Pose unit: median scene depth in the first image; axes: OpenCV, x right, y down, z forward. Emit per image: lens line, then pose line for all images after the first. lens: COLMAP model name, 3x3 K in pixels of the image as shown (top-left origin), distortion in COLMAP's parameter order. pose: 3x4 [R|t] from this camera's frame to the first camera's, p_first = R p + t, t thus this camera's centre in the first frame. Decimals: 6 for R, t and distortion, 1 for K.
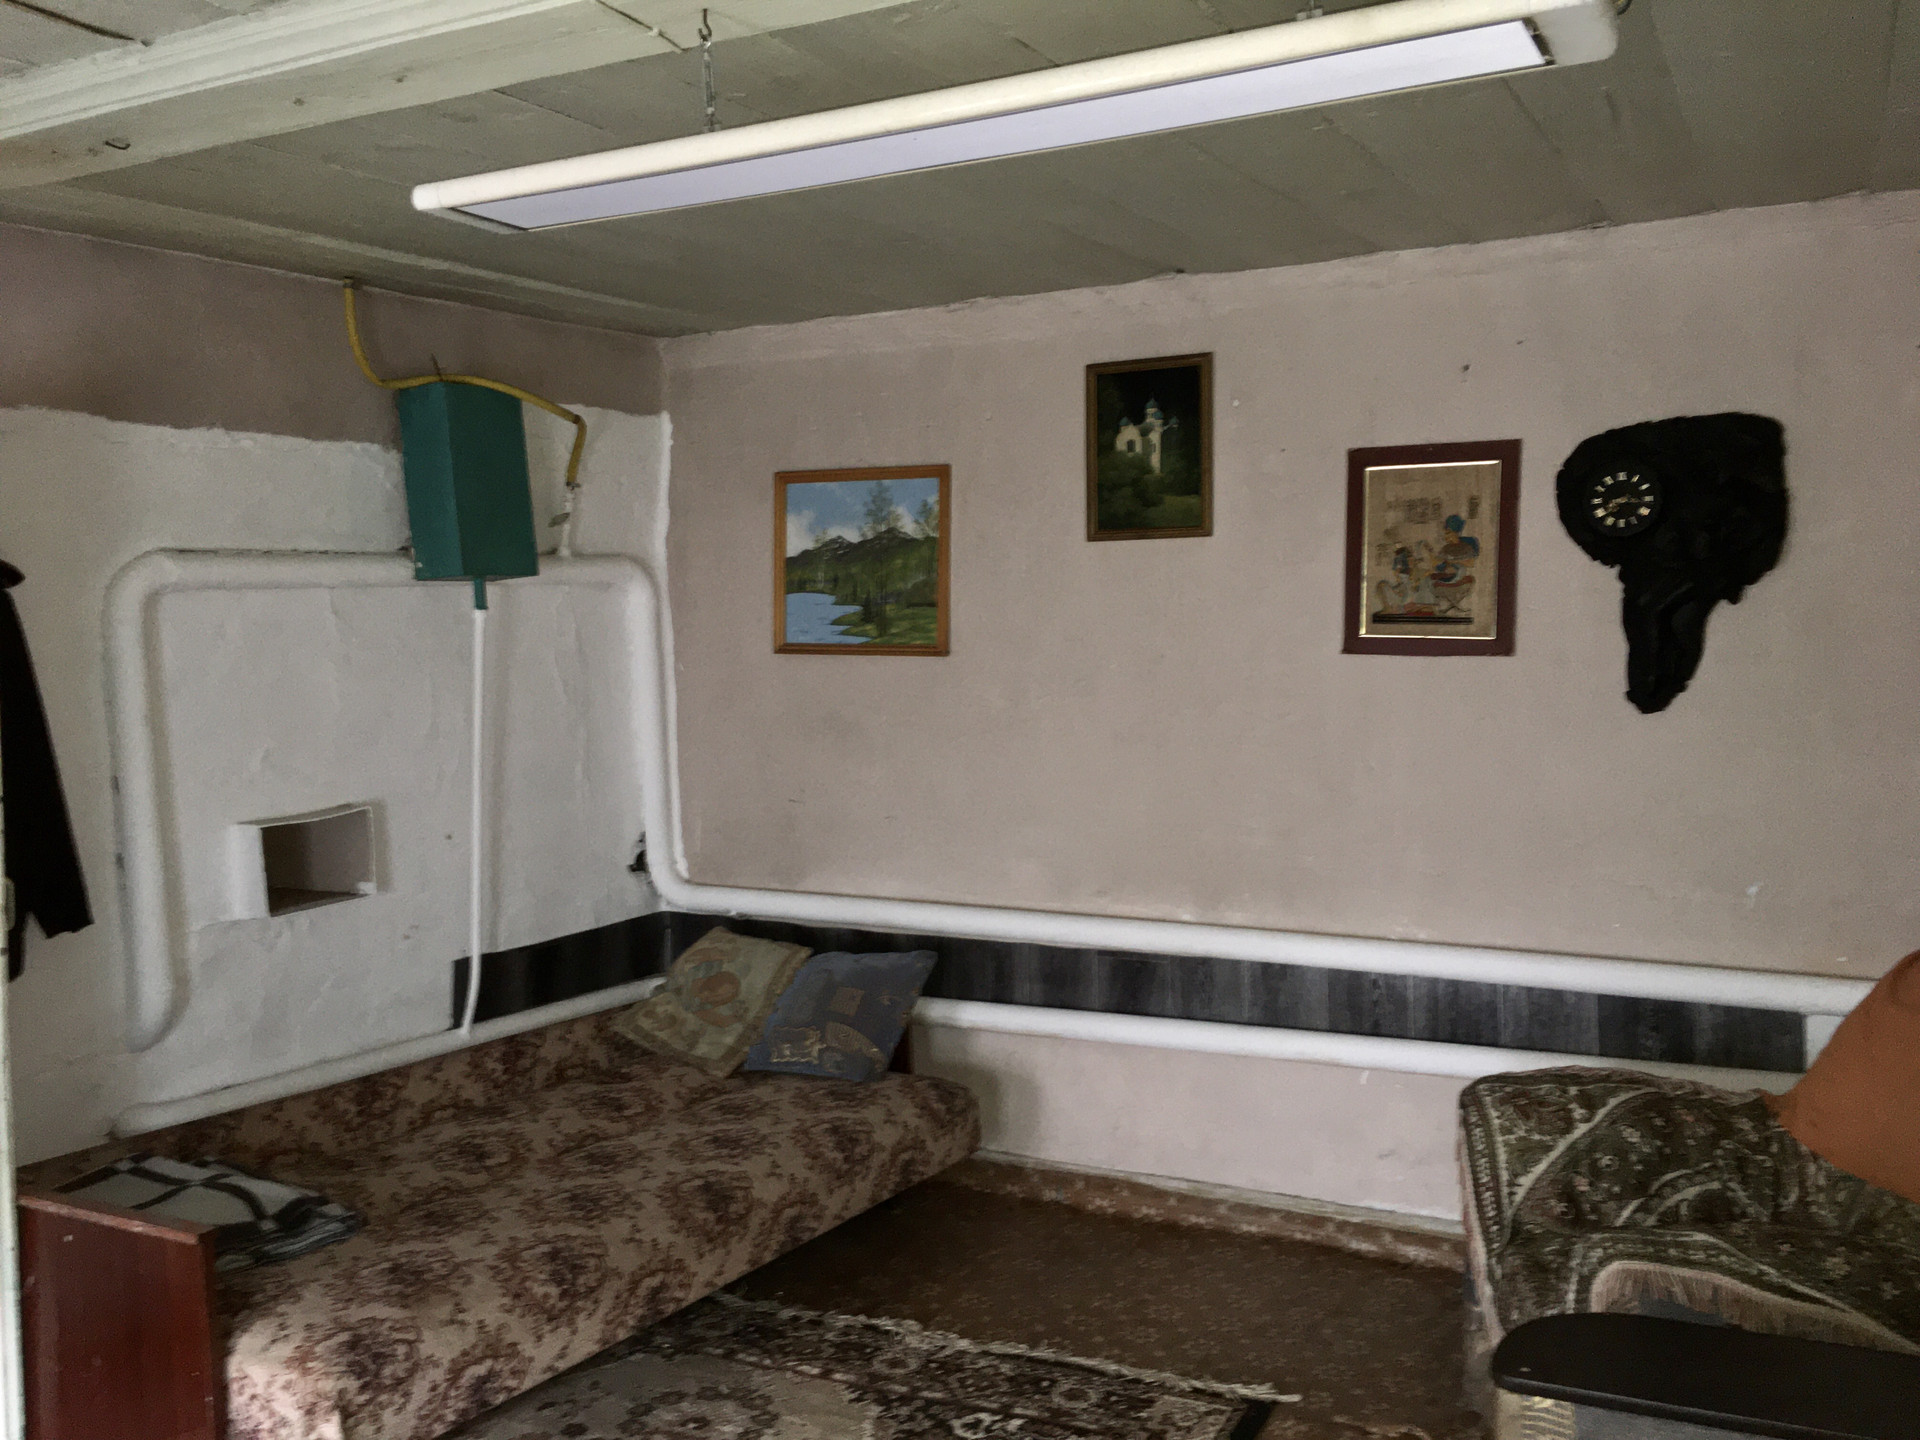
lens RADIAL K [[1629.0, 0, 960.0], [0, 1629.0, 720.0], [0, 0, 1]] dist [0.074267, -0.097354]
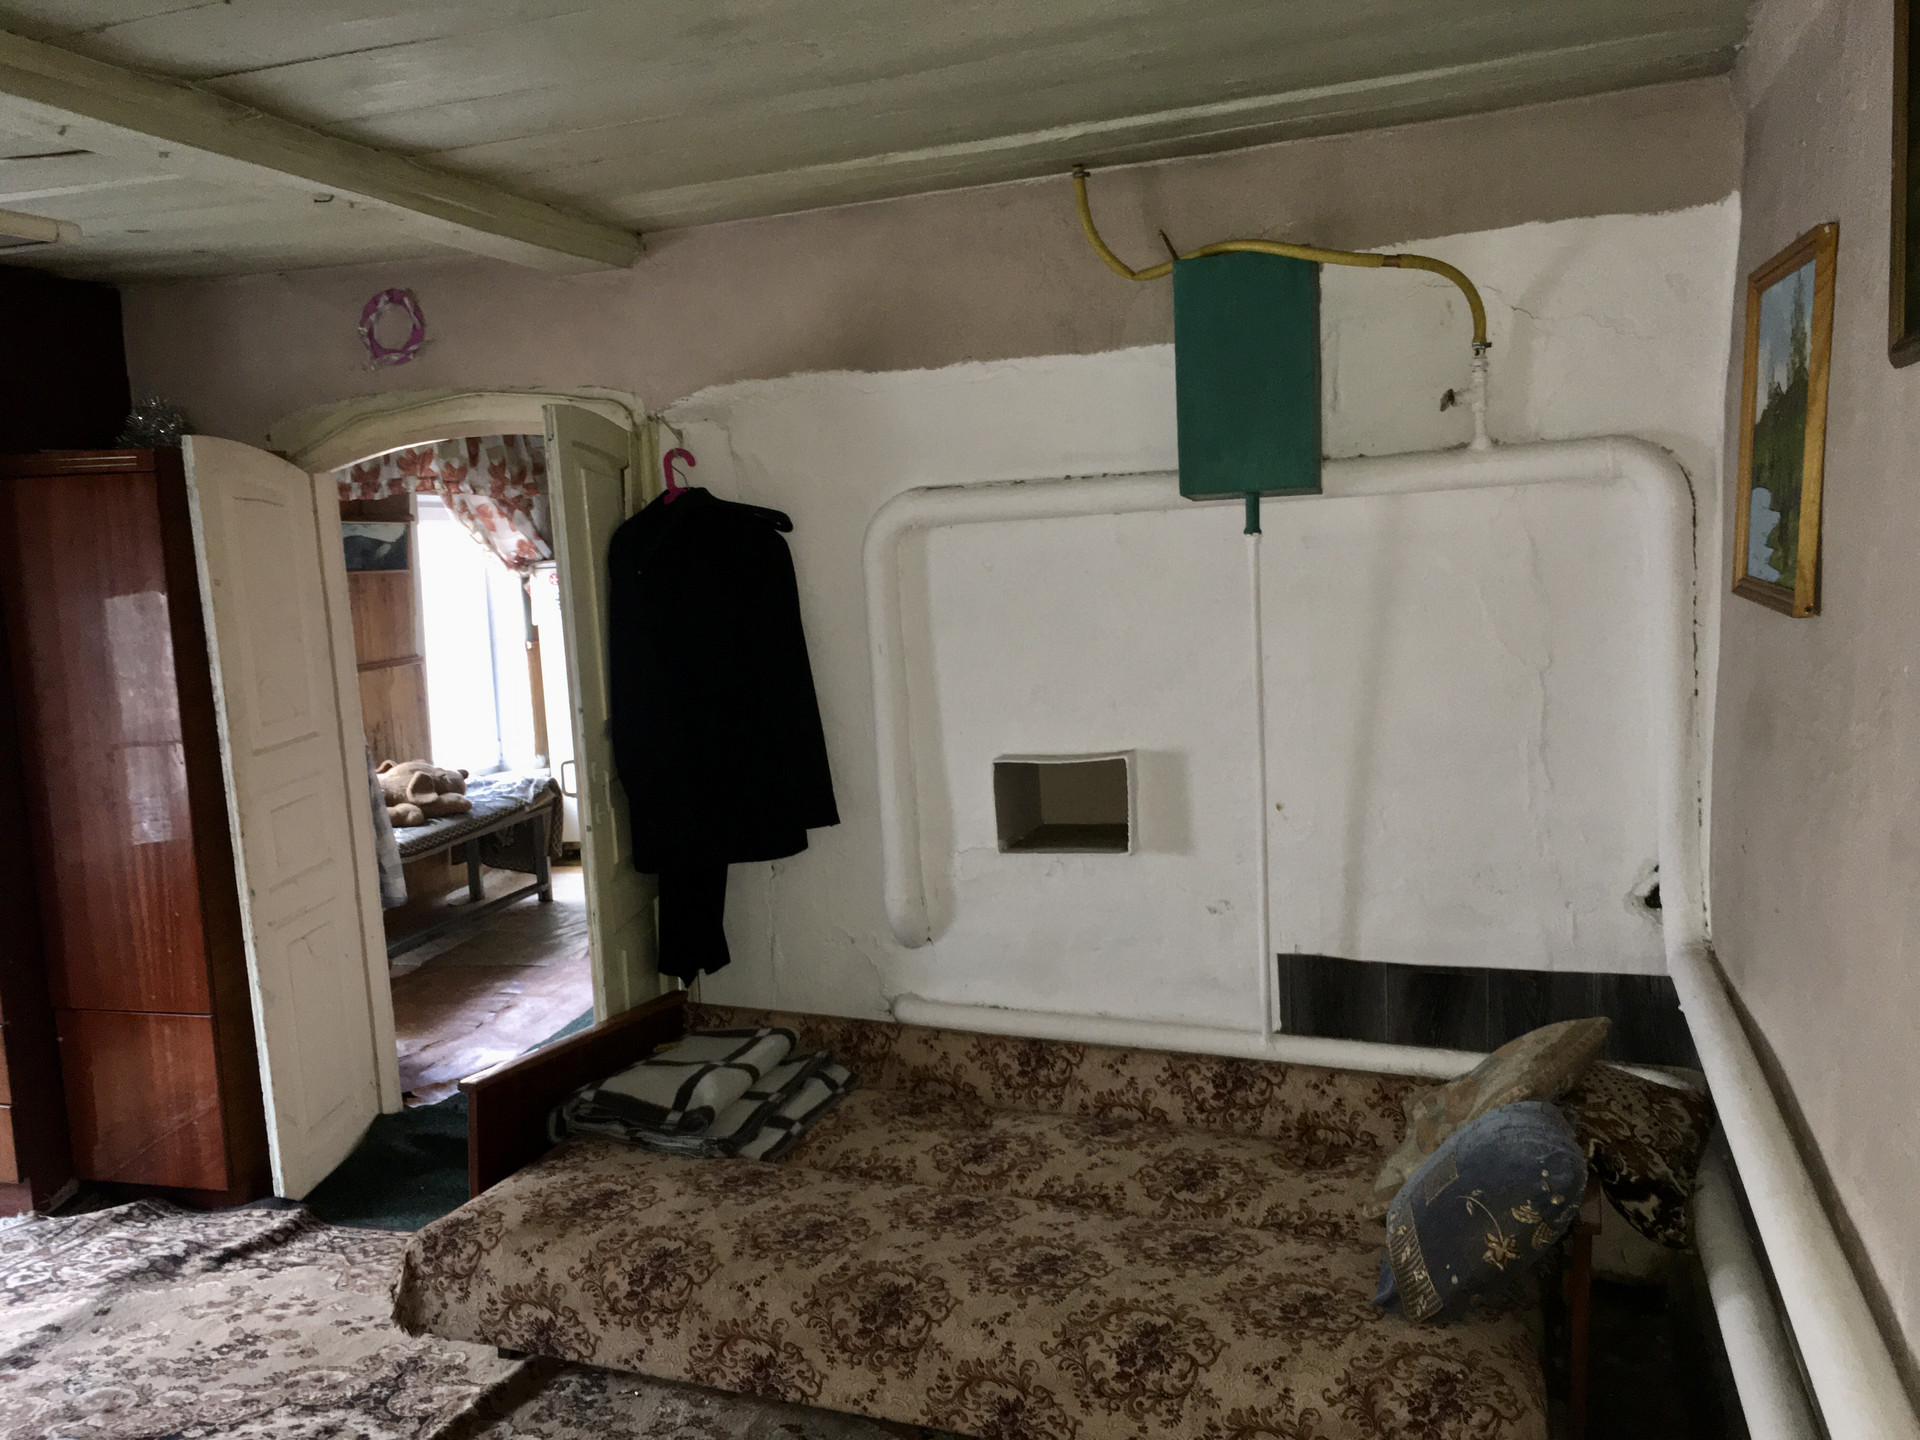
lens RADIAL K [[1669.1, 0, 956.2], [0, 1669.1, 694.0], [0, 0, 1]] dist [0.109254, -0.154430]
pose [[0.177391, 0.101254, -0.978918, 0.538183], [-0.023780, 0.994844, 0.098592, -0.071630], [0.983853, 0.005789, 0.178884, 0.765677]]
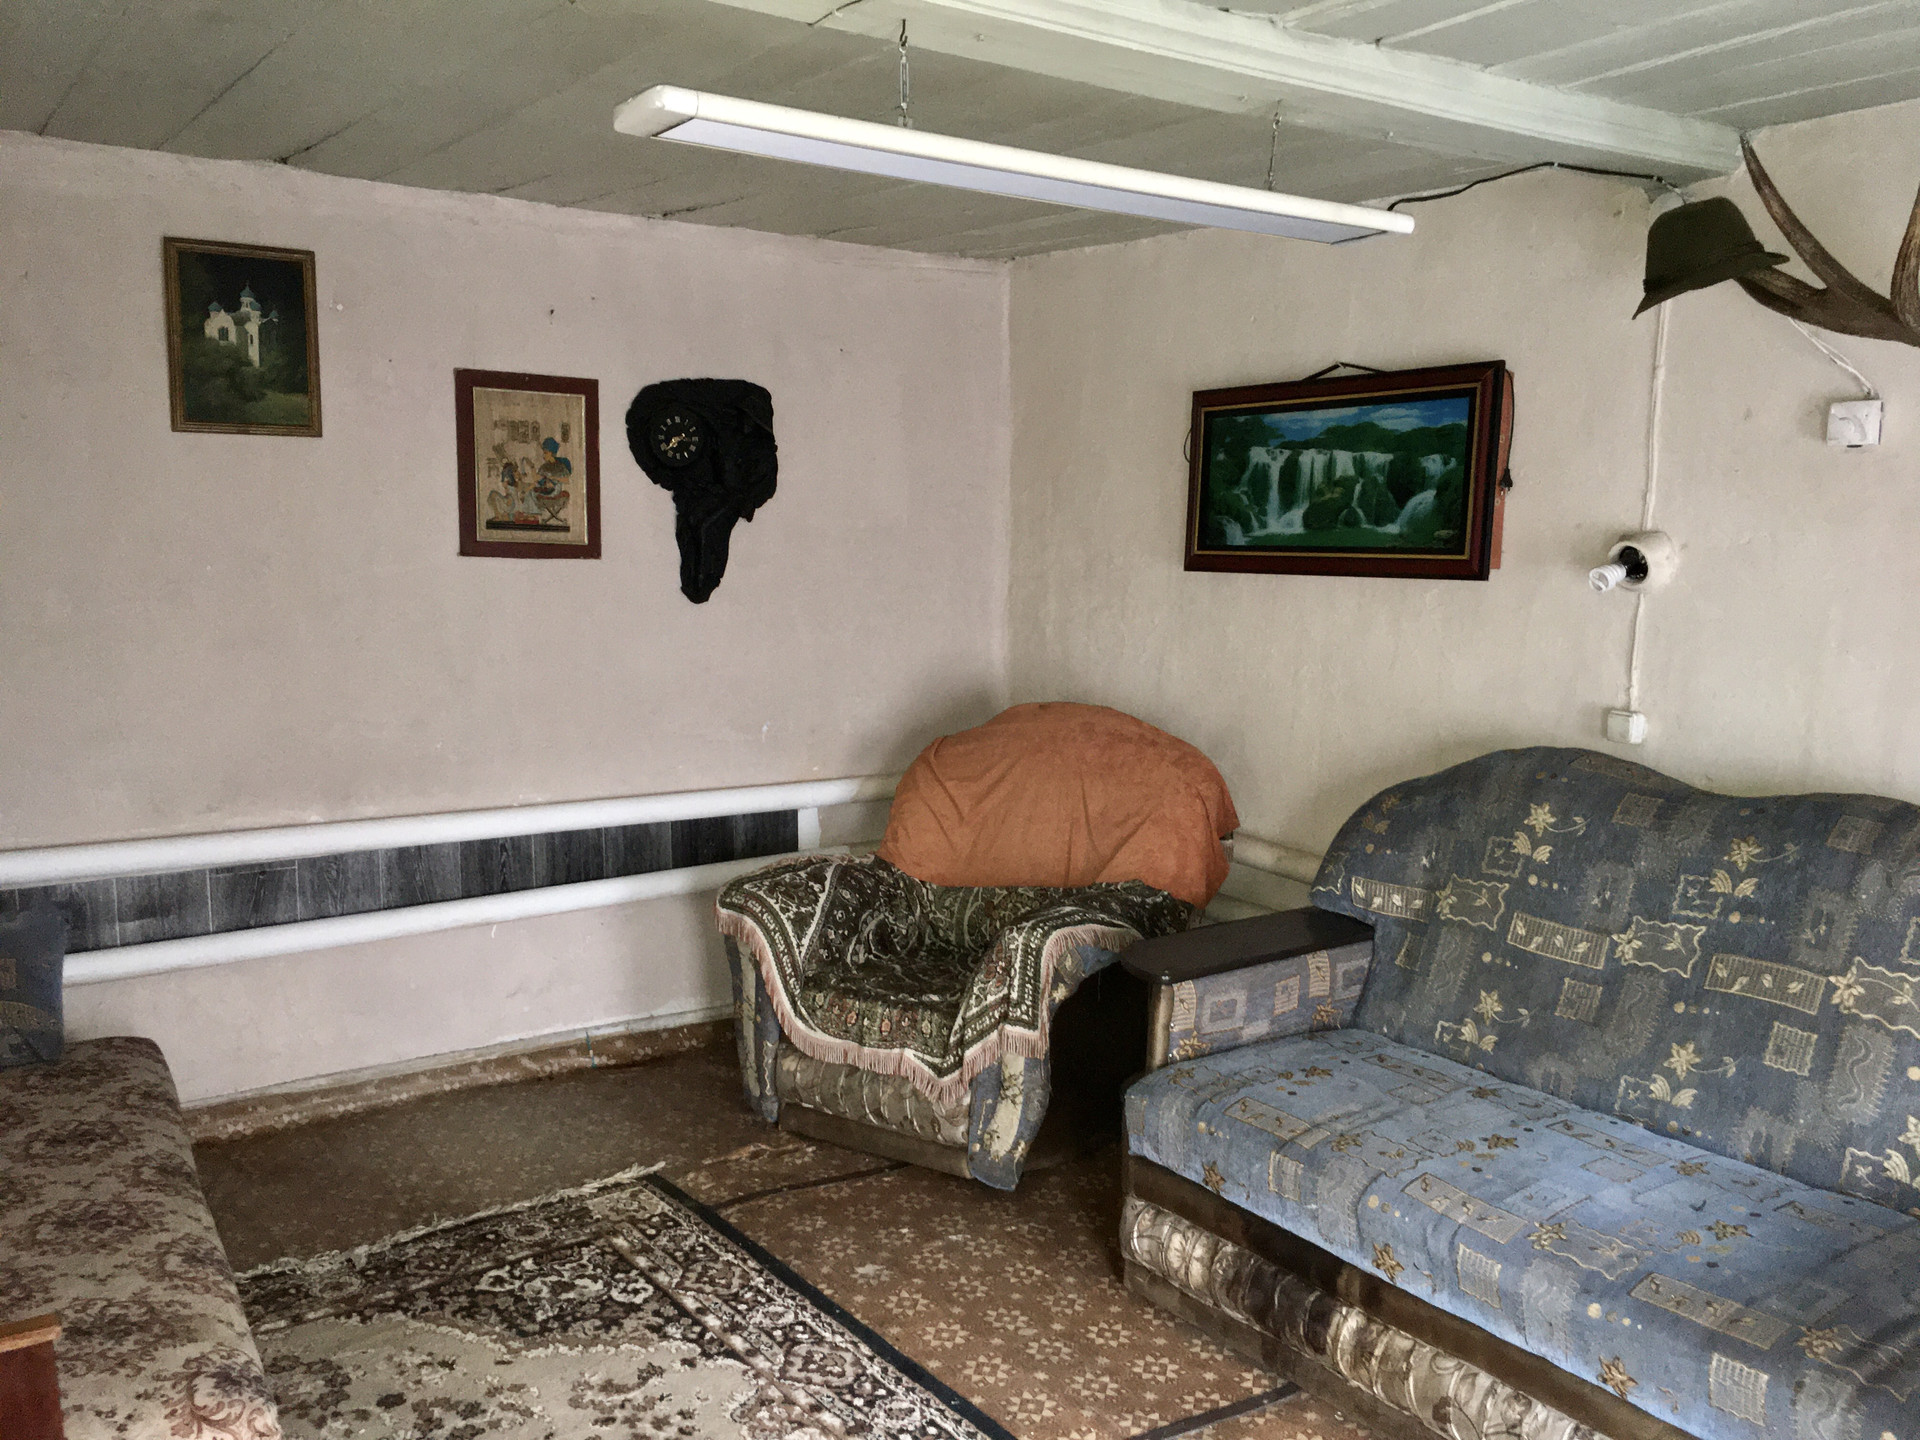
lens RADIAL K [[1629.0, 0, 960.0], [0, 1629.0, 720.0], [0, 0, 1]] dist [0.074267, -0.097354]
pose [[0.467168, -0.084508, 0.880121, -0.612461], [0.034113, 0.996403, 0.077566, -0.004991], [-0.883510, -0.006213, 0.468370, 0.192627]]
